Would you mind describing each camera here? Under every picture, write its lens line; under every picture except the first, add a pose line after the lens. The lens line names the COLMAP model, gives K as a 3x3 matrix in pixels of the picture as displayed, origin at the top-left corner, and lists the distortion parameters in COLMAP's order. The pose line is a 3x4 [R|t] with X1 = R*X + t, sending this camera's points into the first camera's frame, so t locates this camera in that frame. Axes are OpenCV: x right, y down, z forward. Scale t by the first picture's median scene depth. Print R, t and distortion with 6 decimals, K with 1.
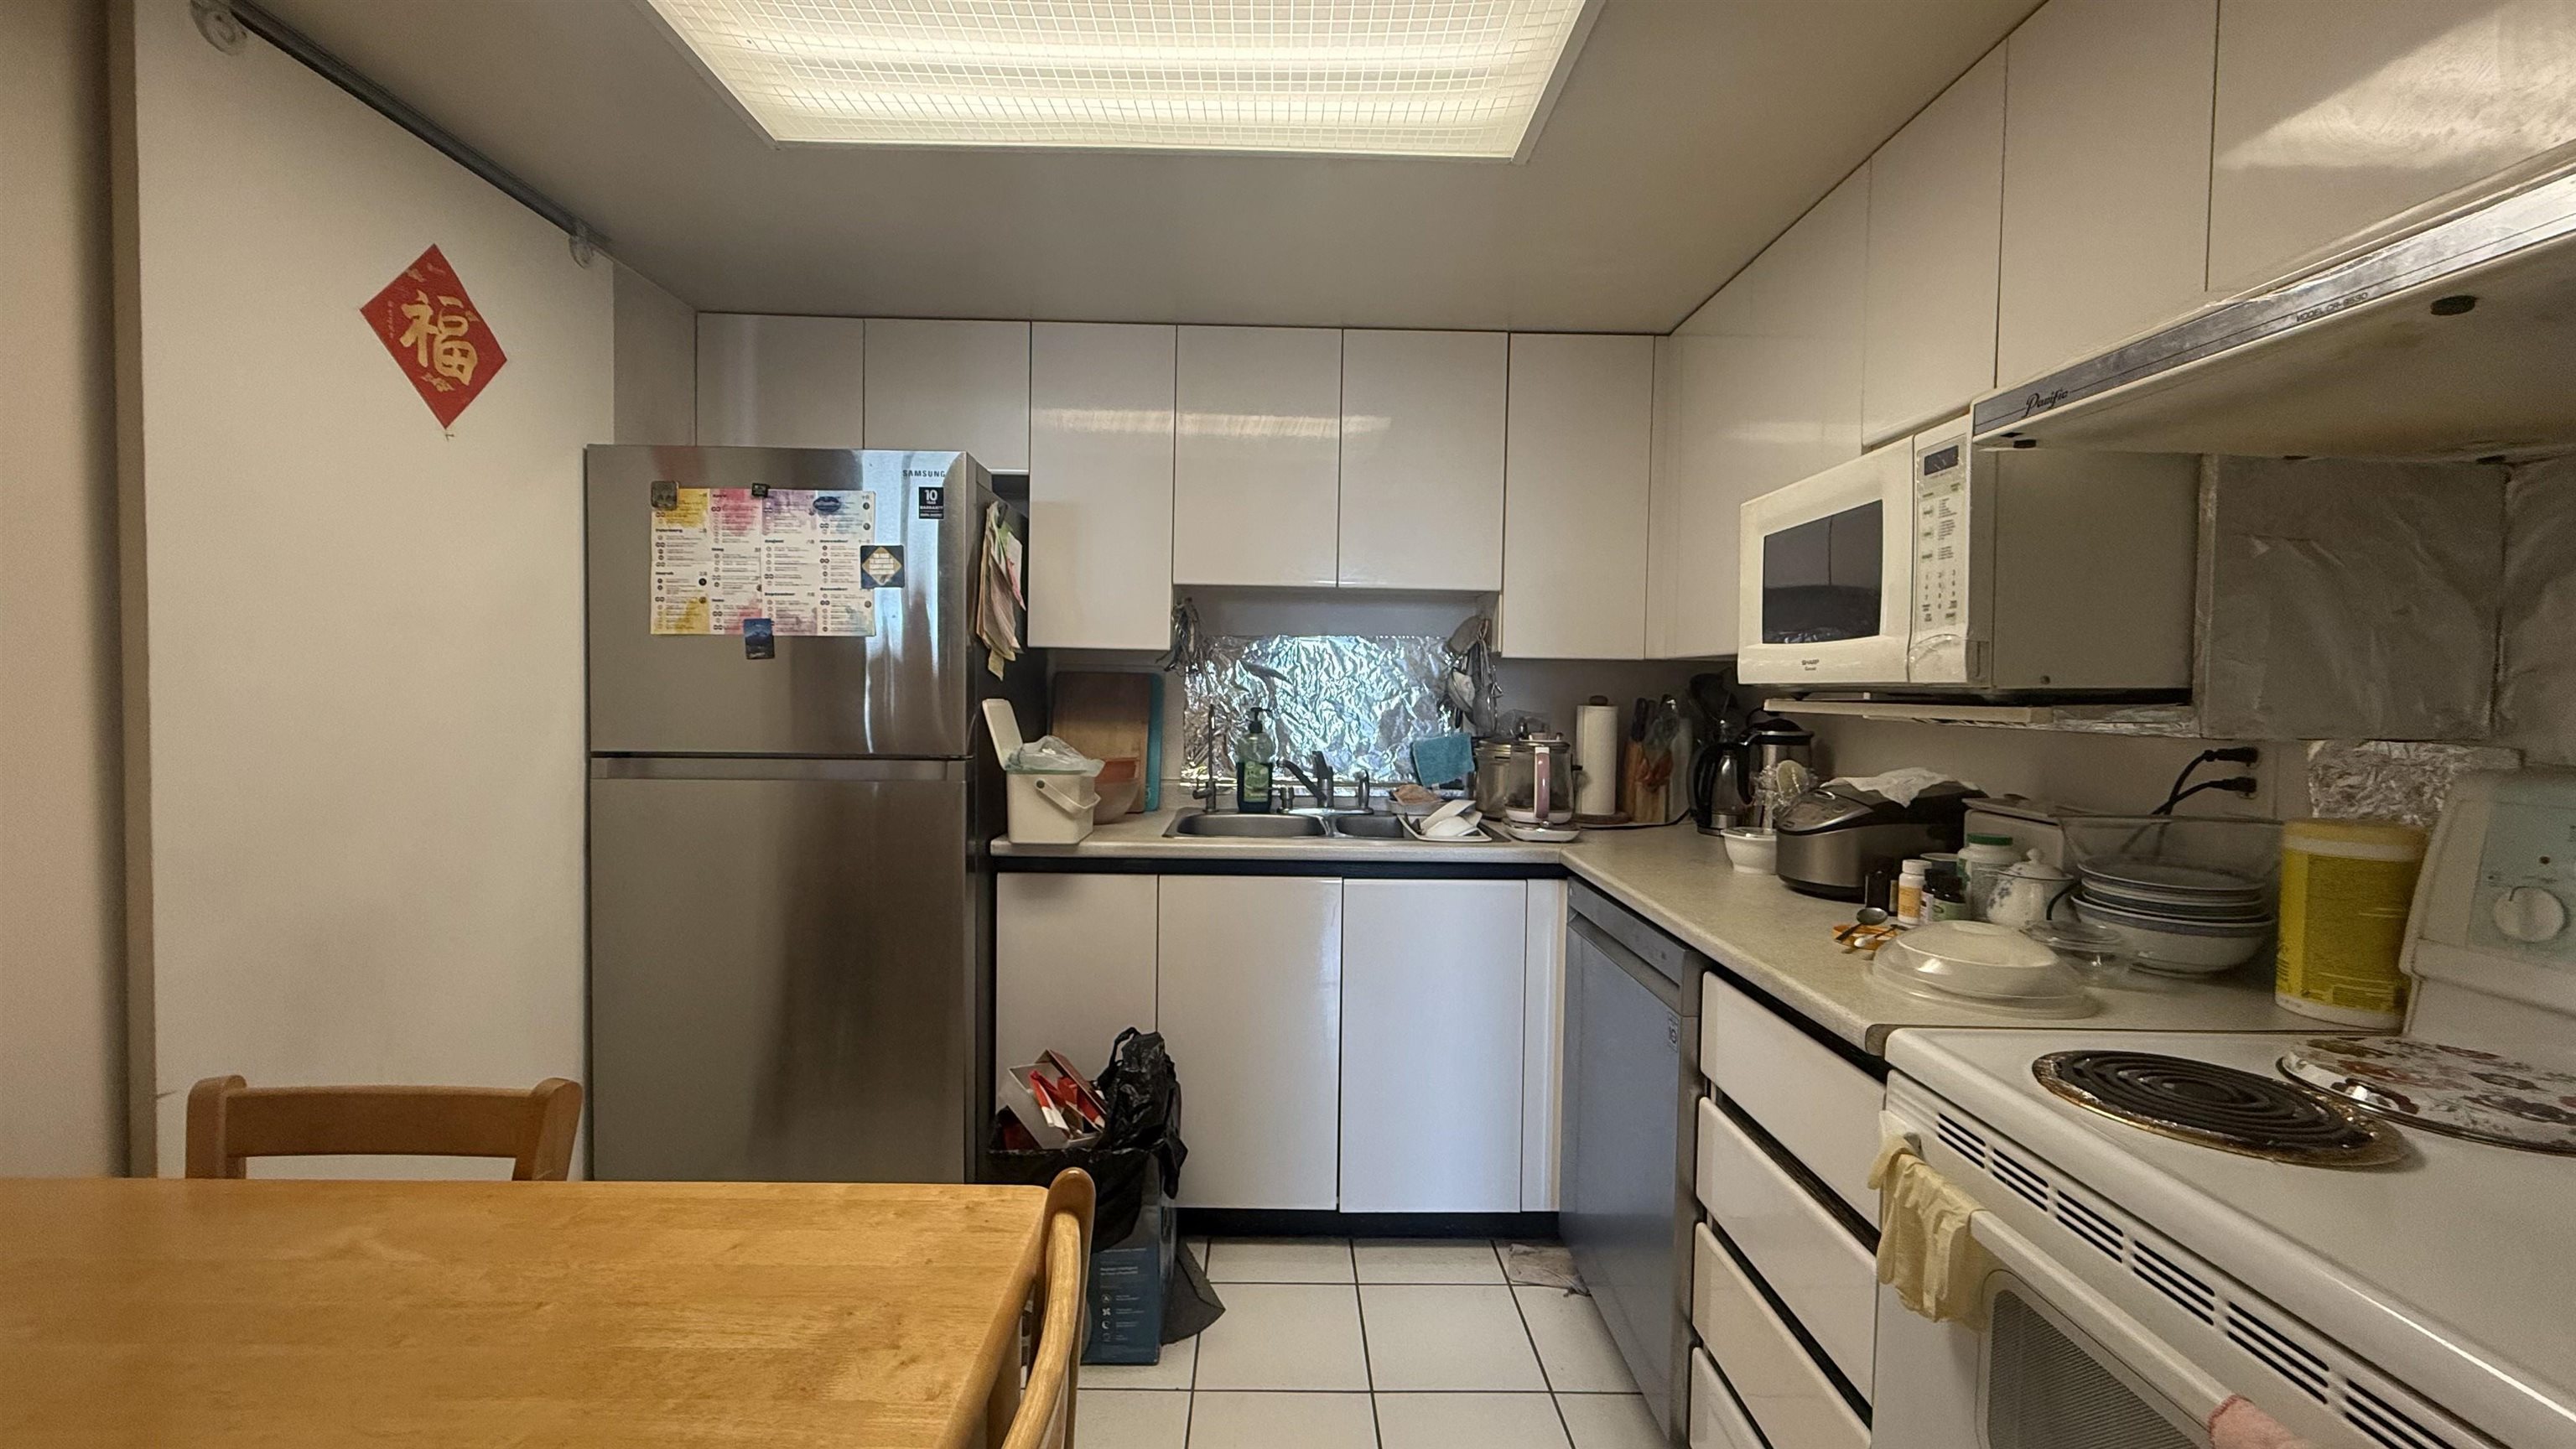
lens RADIAL K [[1024.2, 0, 1288.0], [0, 1024.2, 724.5], [0, 0, 1]] dist [0.000772, 0.000002]
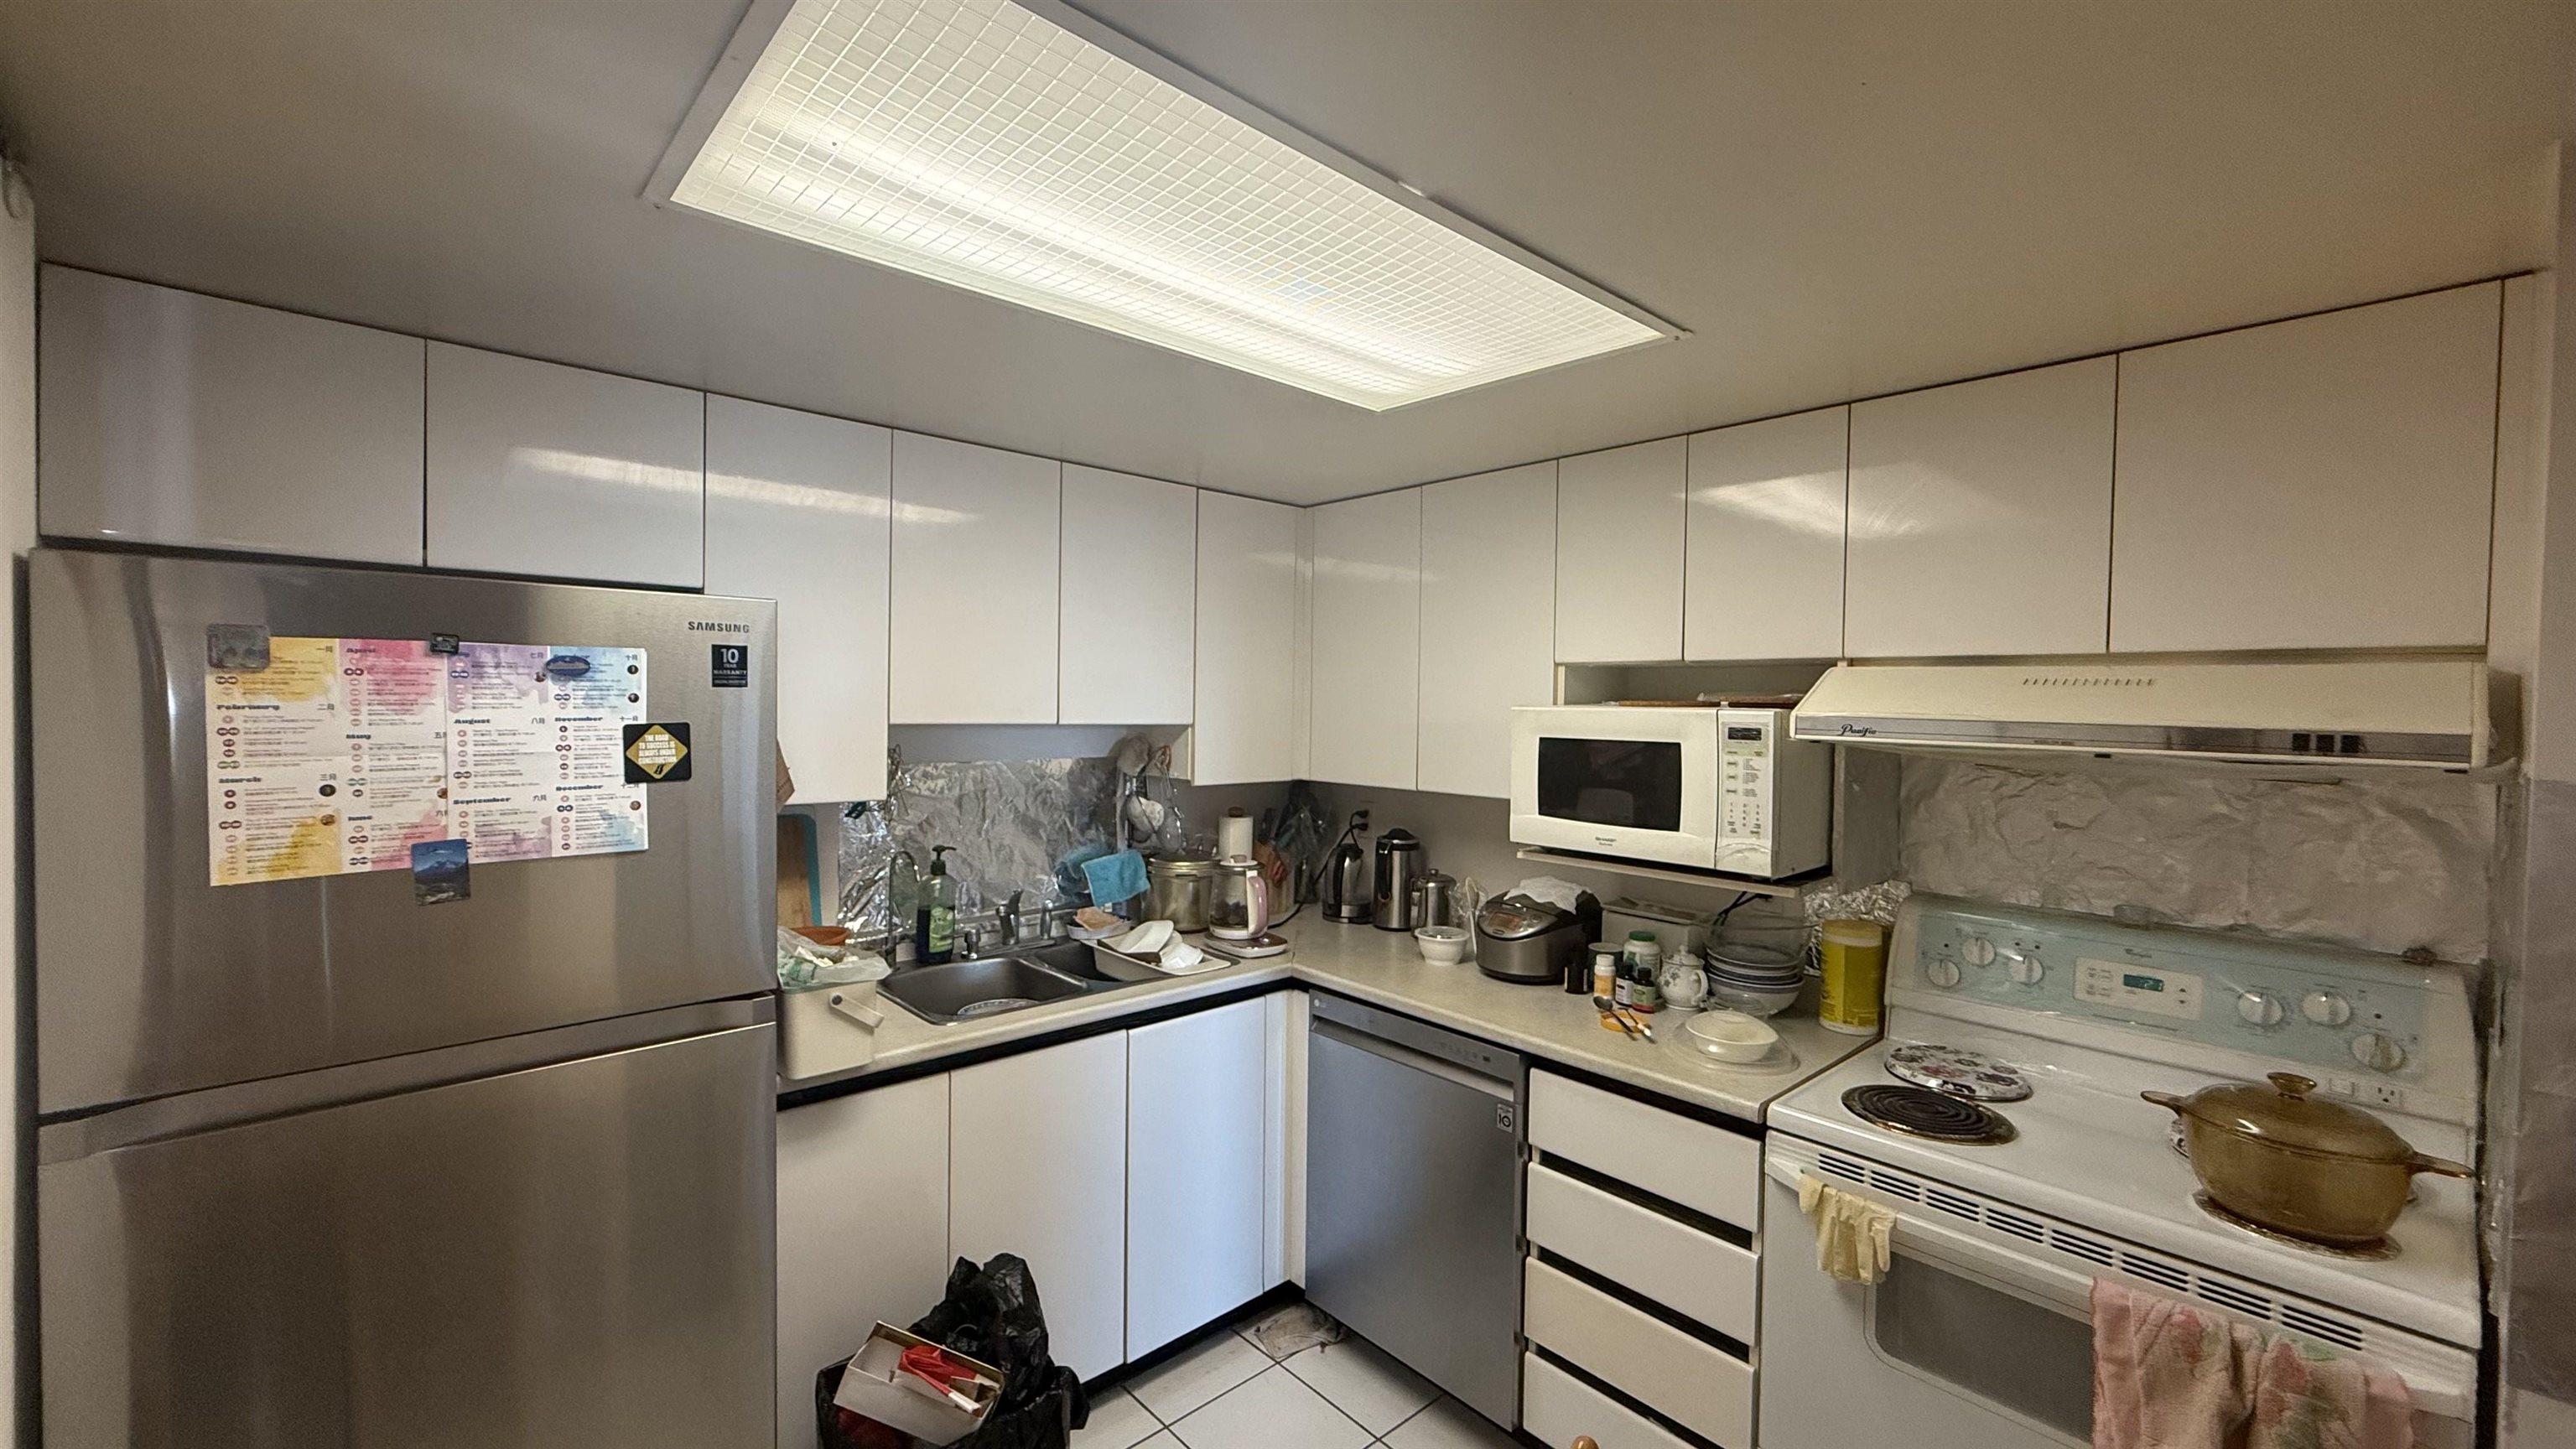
lens RADIAL K [[1002.8, 0, 1288.0], [0, 1002.8, 724.5], [0, 0, 1]] dist [0.000655, -0.000165]
pose [[0.752650, -0.016120, 0.658224, -0.532831], [0.021583, 0.999767, -0.000195, -0.165890], [-0.658067, 0.014353, 0.752822, 0.169420]]
